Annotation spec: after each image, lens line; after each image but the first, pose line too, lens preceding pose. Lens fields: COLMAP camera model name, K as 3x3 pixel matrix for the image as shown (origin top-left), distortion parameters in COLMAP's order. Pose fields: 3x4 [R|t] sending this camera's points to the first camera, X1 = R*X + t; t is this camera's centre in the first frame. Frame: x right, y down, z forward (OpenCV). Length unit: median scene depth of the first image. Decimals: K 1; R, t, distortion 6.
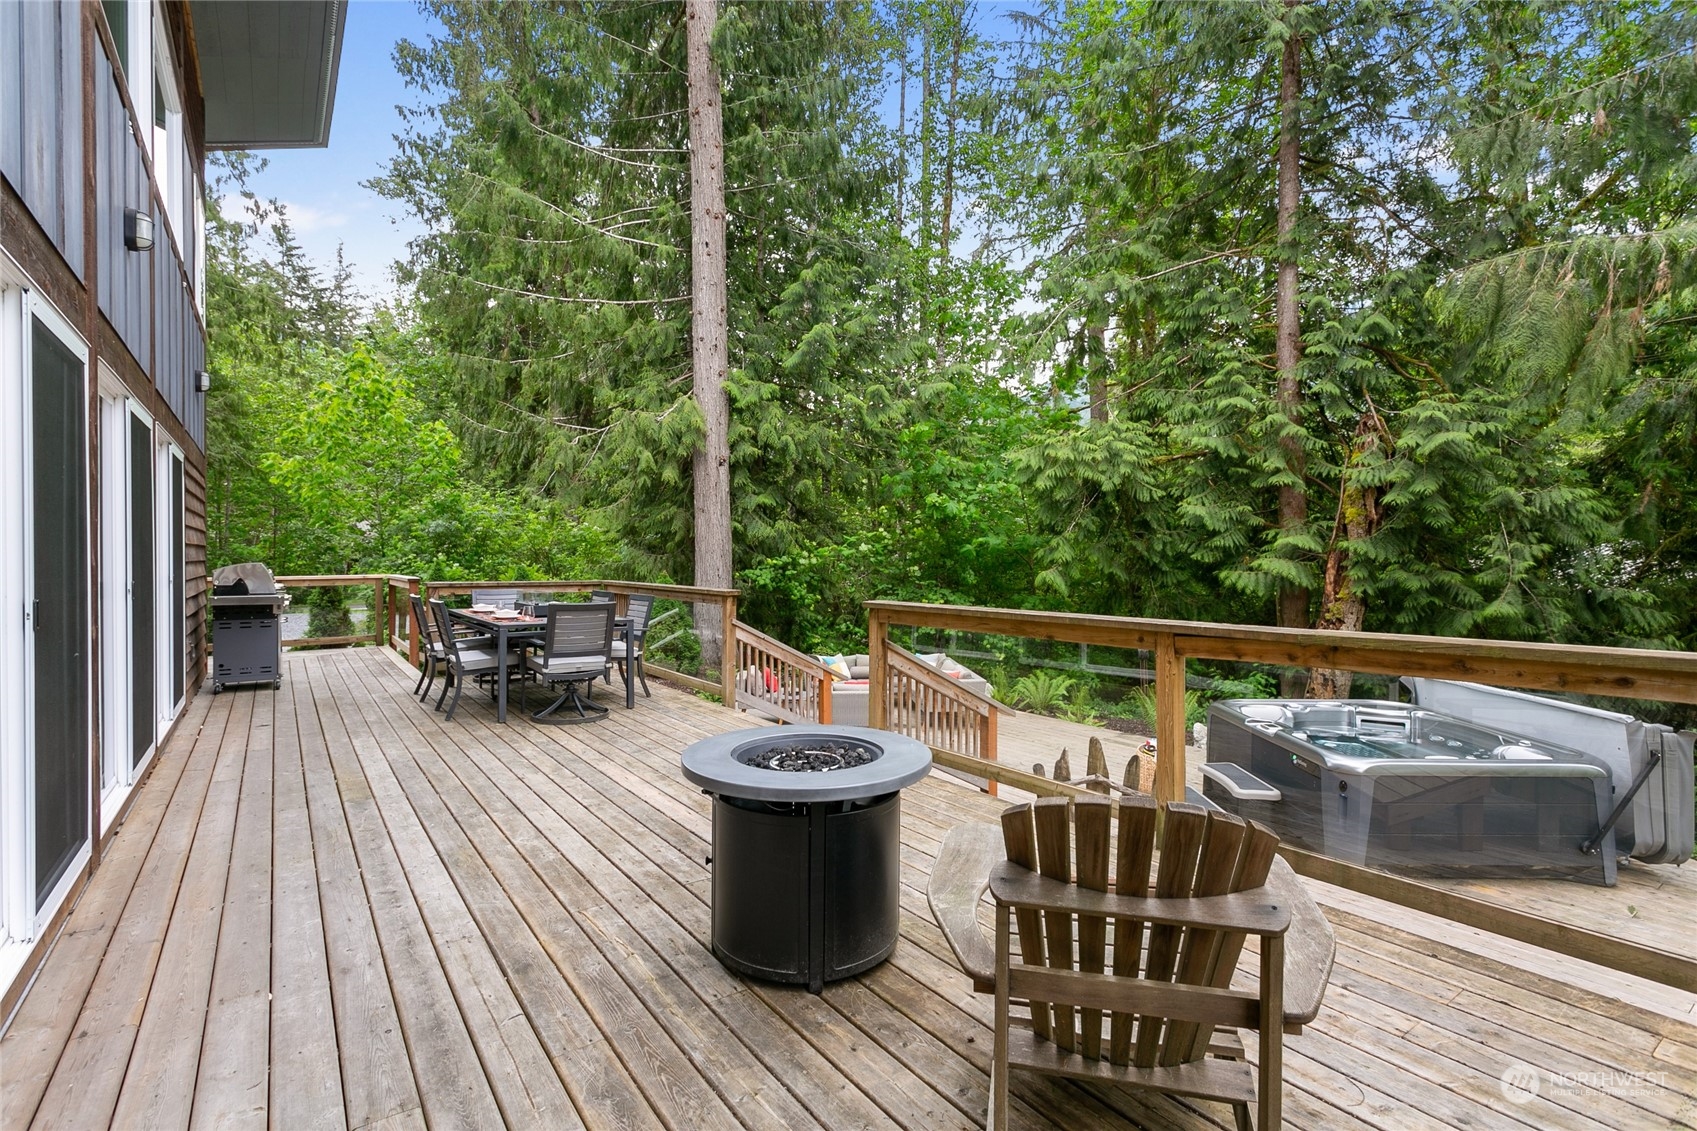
lens RADIAL K [[799.1, 0, 848.5], [0, 799.1, 565.5], [0, 0, 1]] dist [0.031293, 0.000290]
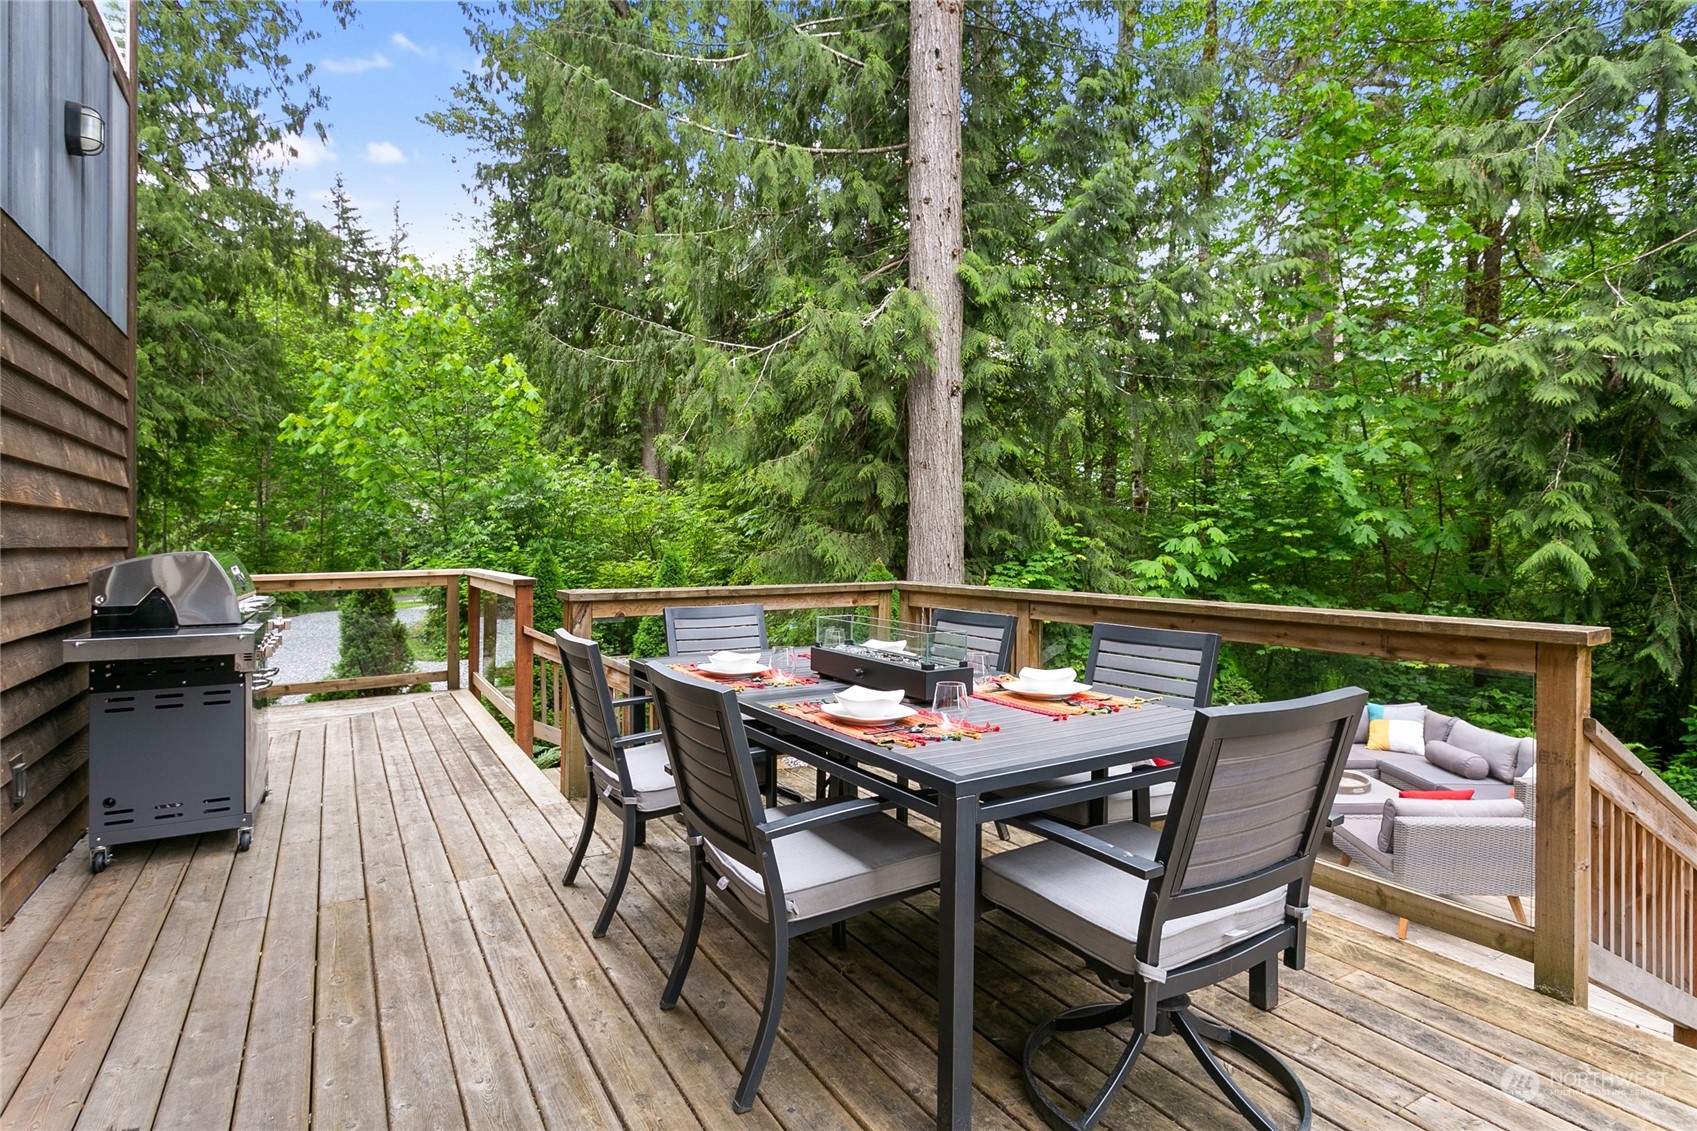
lens RADIAL K [[814.0, 0, 855.2], [0, 814.0, 535.9], [0, 0, 1]] dist [0.001361, 0.000633]
pose [[0.998837, -0.009042, -0.047364, -0.207940], [0.008332, 0.999850, -0.015177, -0.001281], [0.047494, 0.014765, 0.998762, 0.336735]]
